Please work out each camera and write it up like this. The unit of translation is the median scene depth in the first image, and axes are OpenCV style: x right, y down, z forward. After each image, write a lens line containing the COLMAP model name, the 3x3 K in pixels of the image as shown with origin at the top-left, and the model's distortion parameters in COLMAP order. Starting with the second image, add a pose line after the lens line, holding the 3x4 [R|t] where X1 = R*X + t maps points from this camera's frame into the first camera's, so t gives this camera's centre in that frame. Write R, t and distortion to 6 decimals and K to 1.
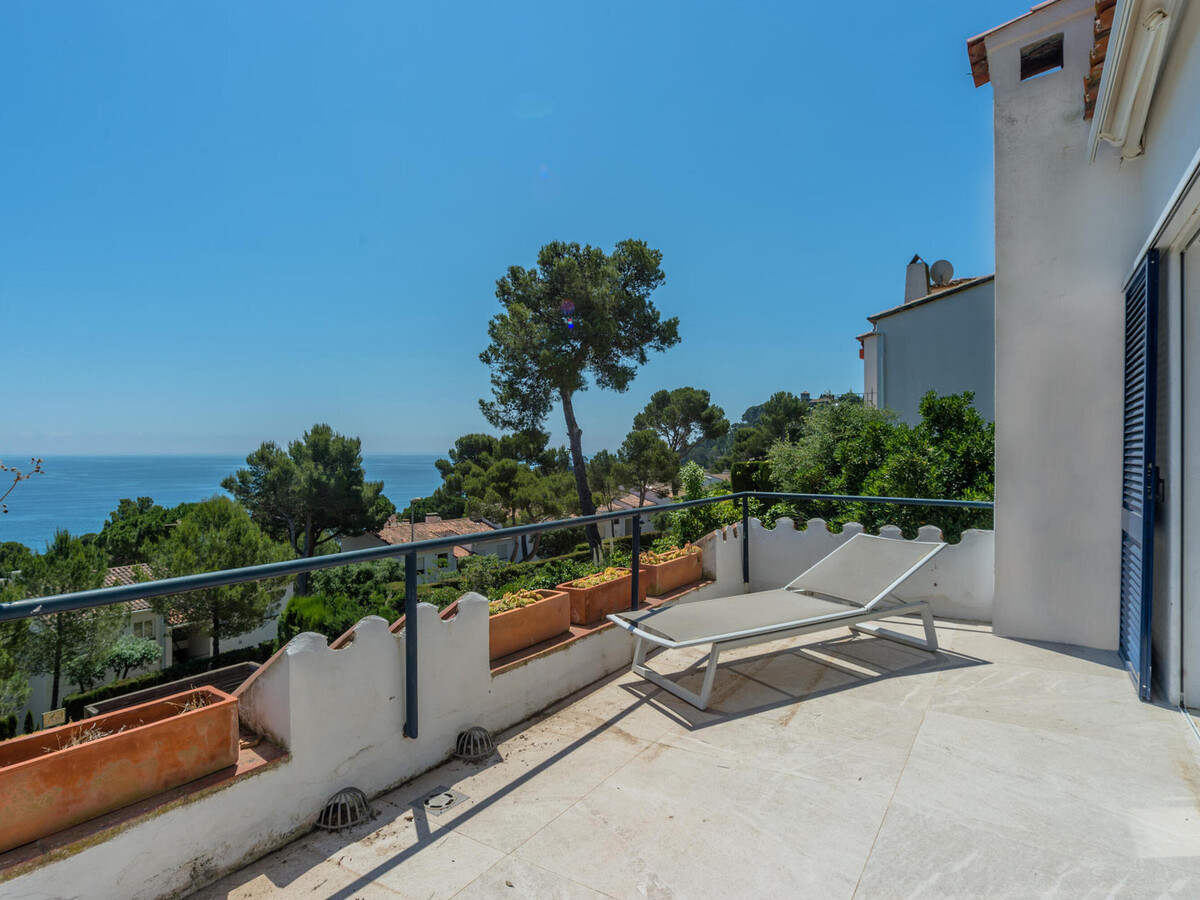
lens RADIAL K [[651.1, 0, 592.6], [0, 651.1, 446.7], [0, 0, 1]] dist [-0.030583, 0.012039]
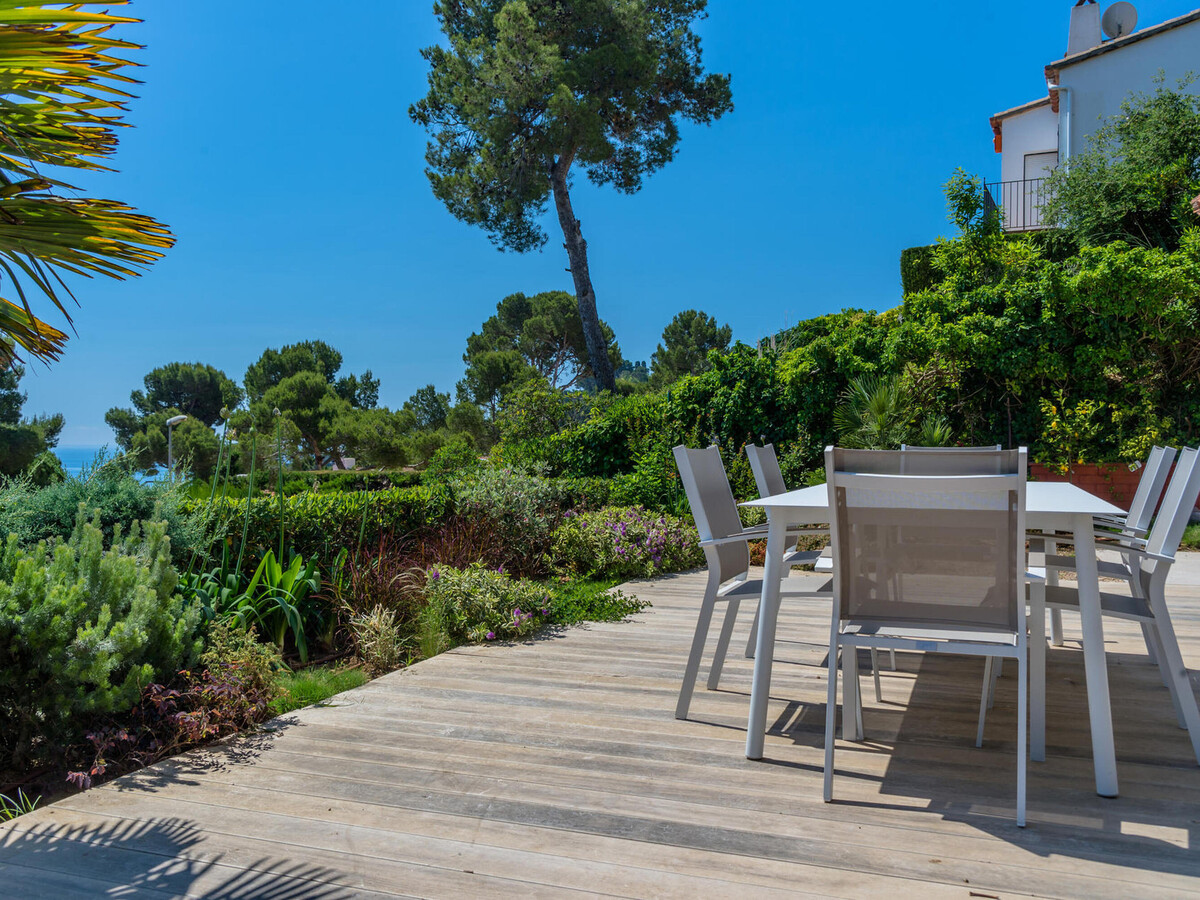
lens RADIAL K [[1085.9, 0, 589.6], [0, 1085.9, 440.2], [0, 0, 1]] dist [0.021478, -0.022052]
pose [[0.970138, 0.000766, 0.242552, -0.249525], [-0.002363, 0.999977, 0.006294, 0.148395], [-0.242542, -0.006679, 0.970118, 0.010523]]
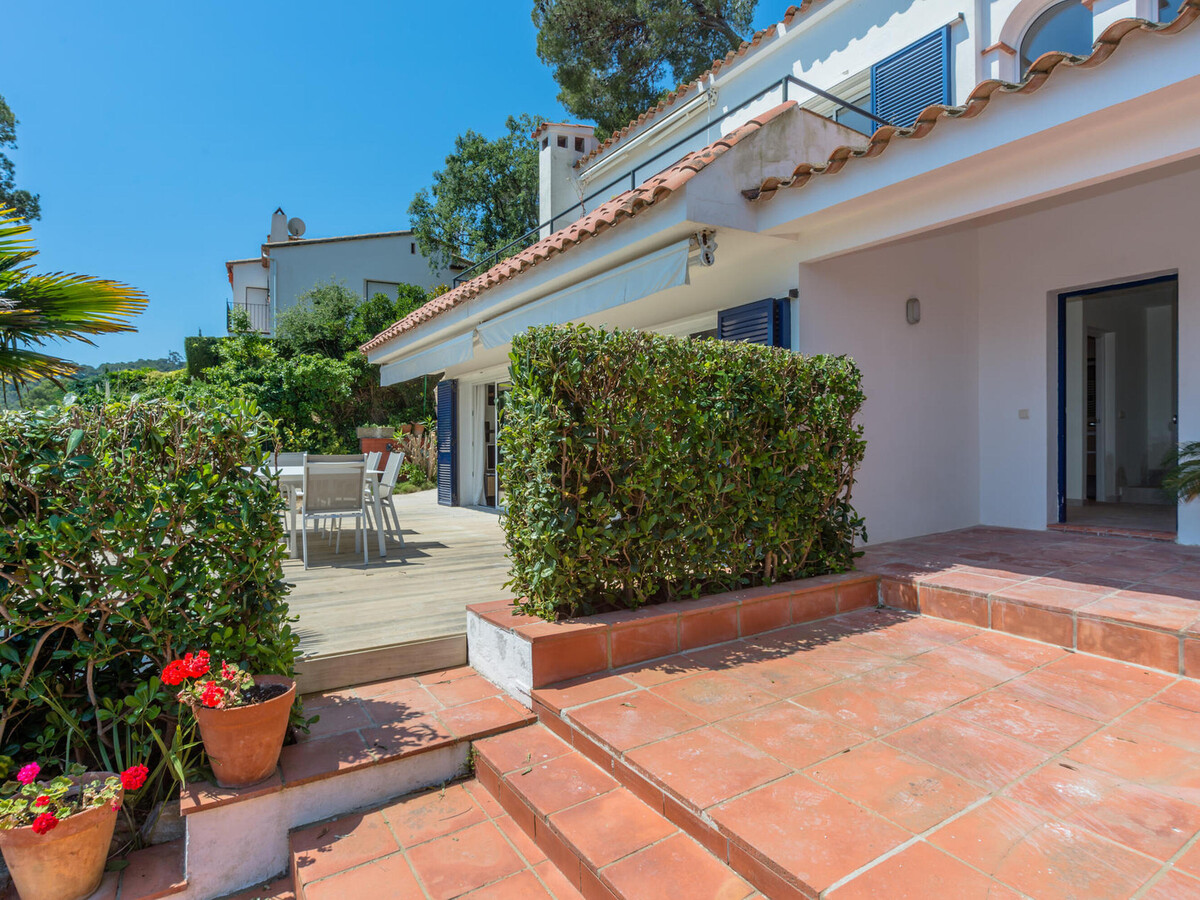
lens RADIAL K [[651.1, 0, 595.8], [0, 651.1, 448.3], [0, 0, 1]] dist [-0.030583, 0.012039]
pose [[0.399677, -0.005346, 0.916641, -0.366562], [-0.001617, 0.999977, 0.006537, 0.147019], [-0.916655, -0.004094, 0.399659, -0.064946]]
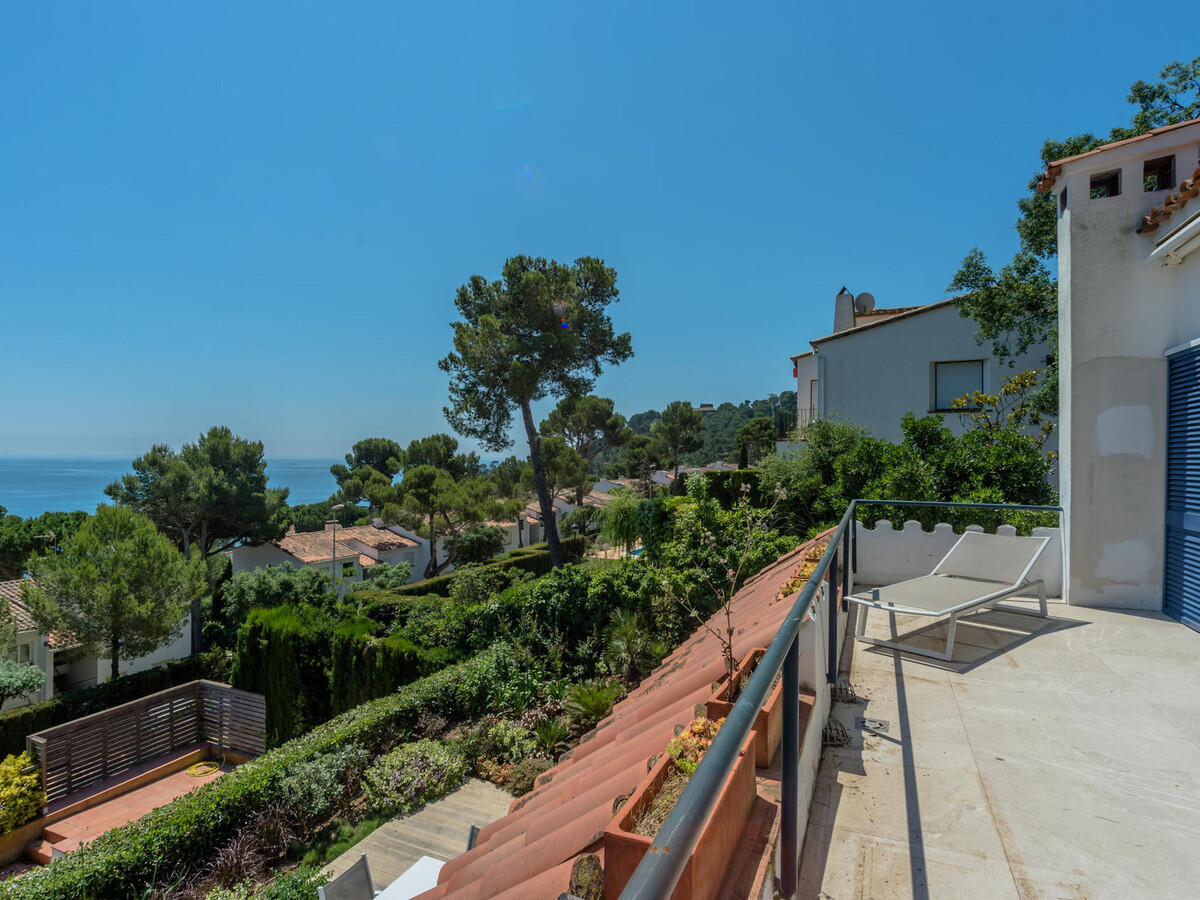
lens RADIAL K [[651.1, 0, 595.0], [0, 651.1, 448.9], [0, 0, 1]] dist [-0.030583, 0.012039]
pose [[0.983749, 0.009411, 0.179305, -0.112616], [-0.008492, 0.999947, -0.005894, -0.003701], [-0.179351, 0.004275, 0.983776, -0.028127]]
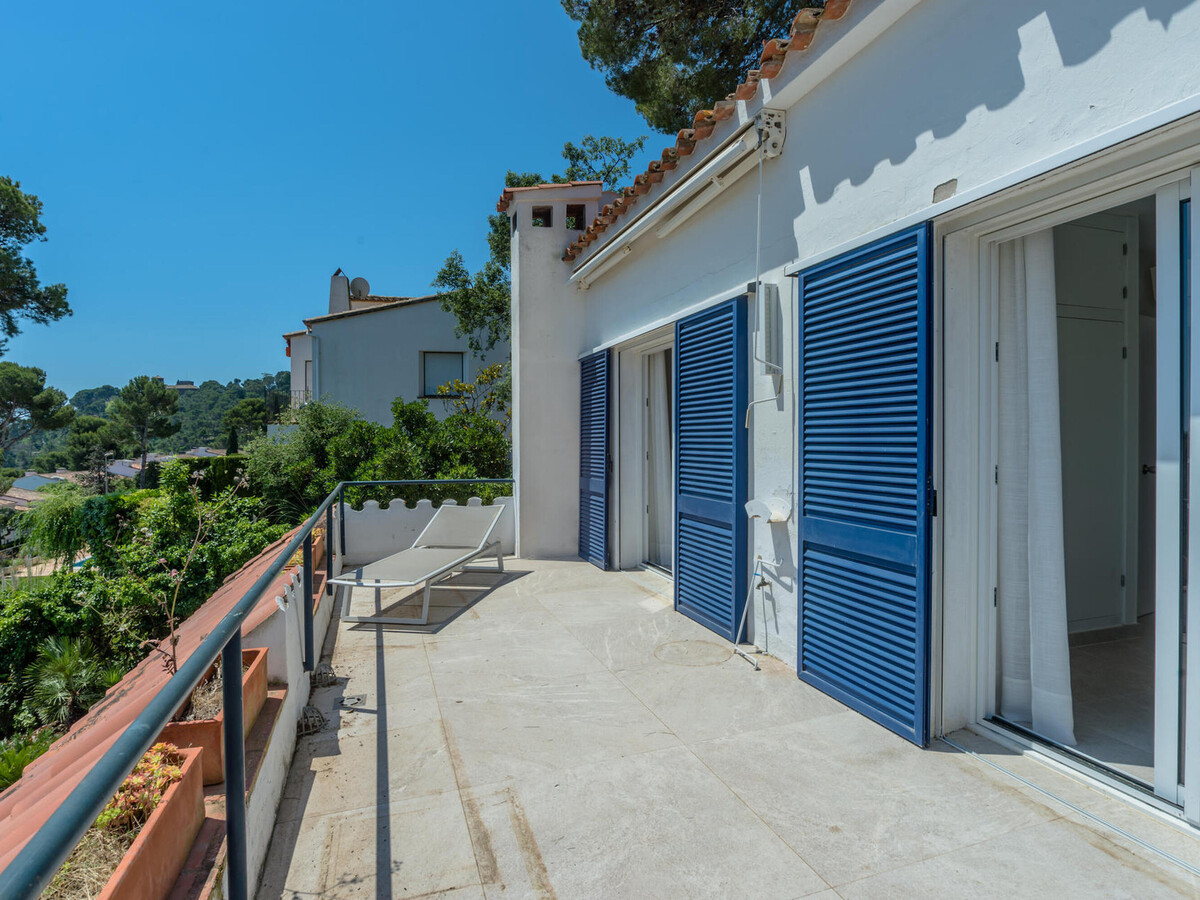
lens RADIAL K [[651.1, 0, 594.0], [0, 651.1, 448.8], [0, 0, 1]] dist [-0.030583, 0.012039]
pose [[0.610536, -0.014366, 0.791858, -0.106769], [0.001398, 0.999853, 0.017062, -0.003291], [-0.791987, -0.009310, 0.610466, -0.030073]]
